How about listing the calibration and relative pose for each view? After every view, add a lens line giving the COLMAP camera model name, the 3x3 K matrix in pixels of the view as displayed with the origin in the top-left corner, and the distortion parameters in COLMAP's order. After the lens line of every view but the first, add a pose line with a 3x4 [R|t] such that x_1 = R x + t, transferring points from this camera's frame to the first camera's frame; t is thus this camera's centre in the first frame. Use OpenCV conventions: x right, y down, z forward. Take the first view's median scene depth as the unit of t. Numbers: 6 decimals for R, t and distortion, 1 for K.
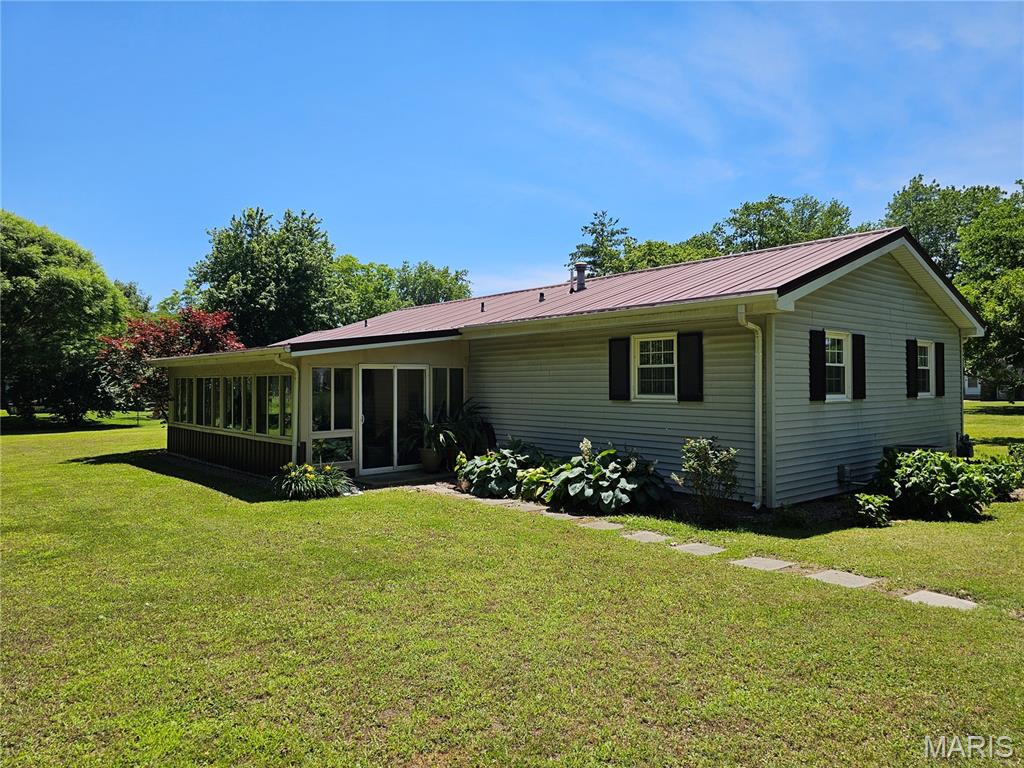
lens RADIAL K [[686.4, 0, 512.0], [0, 686.4, 384.0], [0, 0, 1]] dist [0.069587, -0.059104]
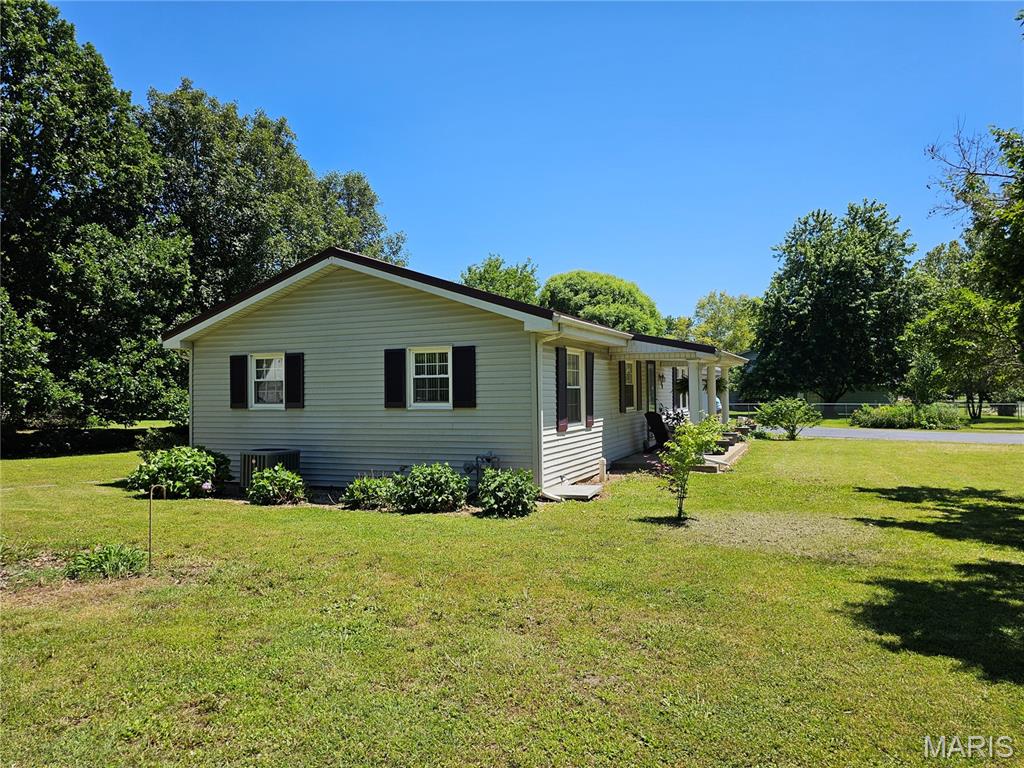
lens RADIAL K [[686.4, 0, 512.0], [0, 686.4, 384.0], [0, 0, 1]] dist [0.069587, -0.059104]
pose [[0.429264, -0.009794, -0.903126, 1.289158], [0.009189, 0.999937, -0.006476, -0.005597], [0.903132, -0.005519, 0.429327, 0.627949]]
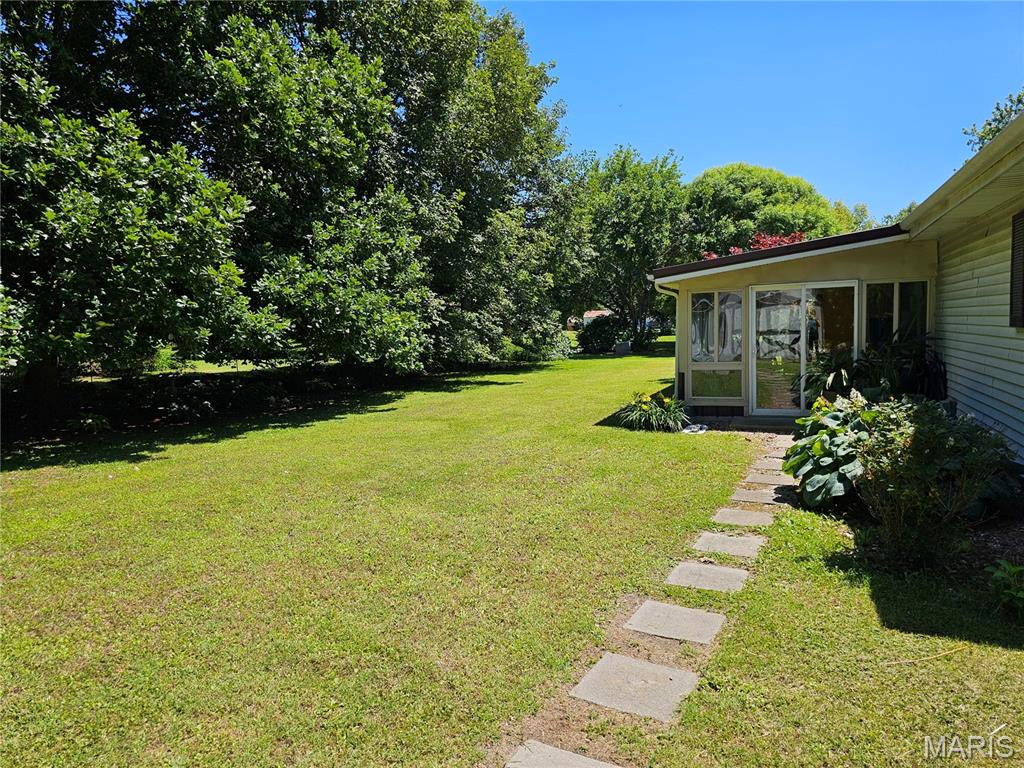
lens RADIAL K [[686.4, 0, 512.0], [0, 686.4, 384.0], [0, 0, 1]] dist [0.069587, -0.059104]
pose [[0.461857, 0.070366, -0.884159, 0.354418], [0.023357, 0.995537, 0.091431, 0.005970], [0.886647, -0.062880, 0.458152, 0.290271]]
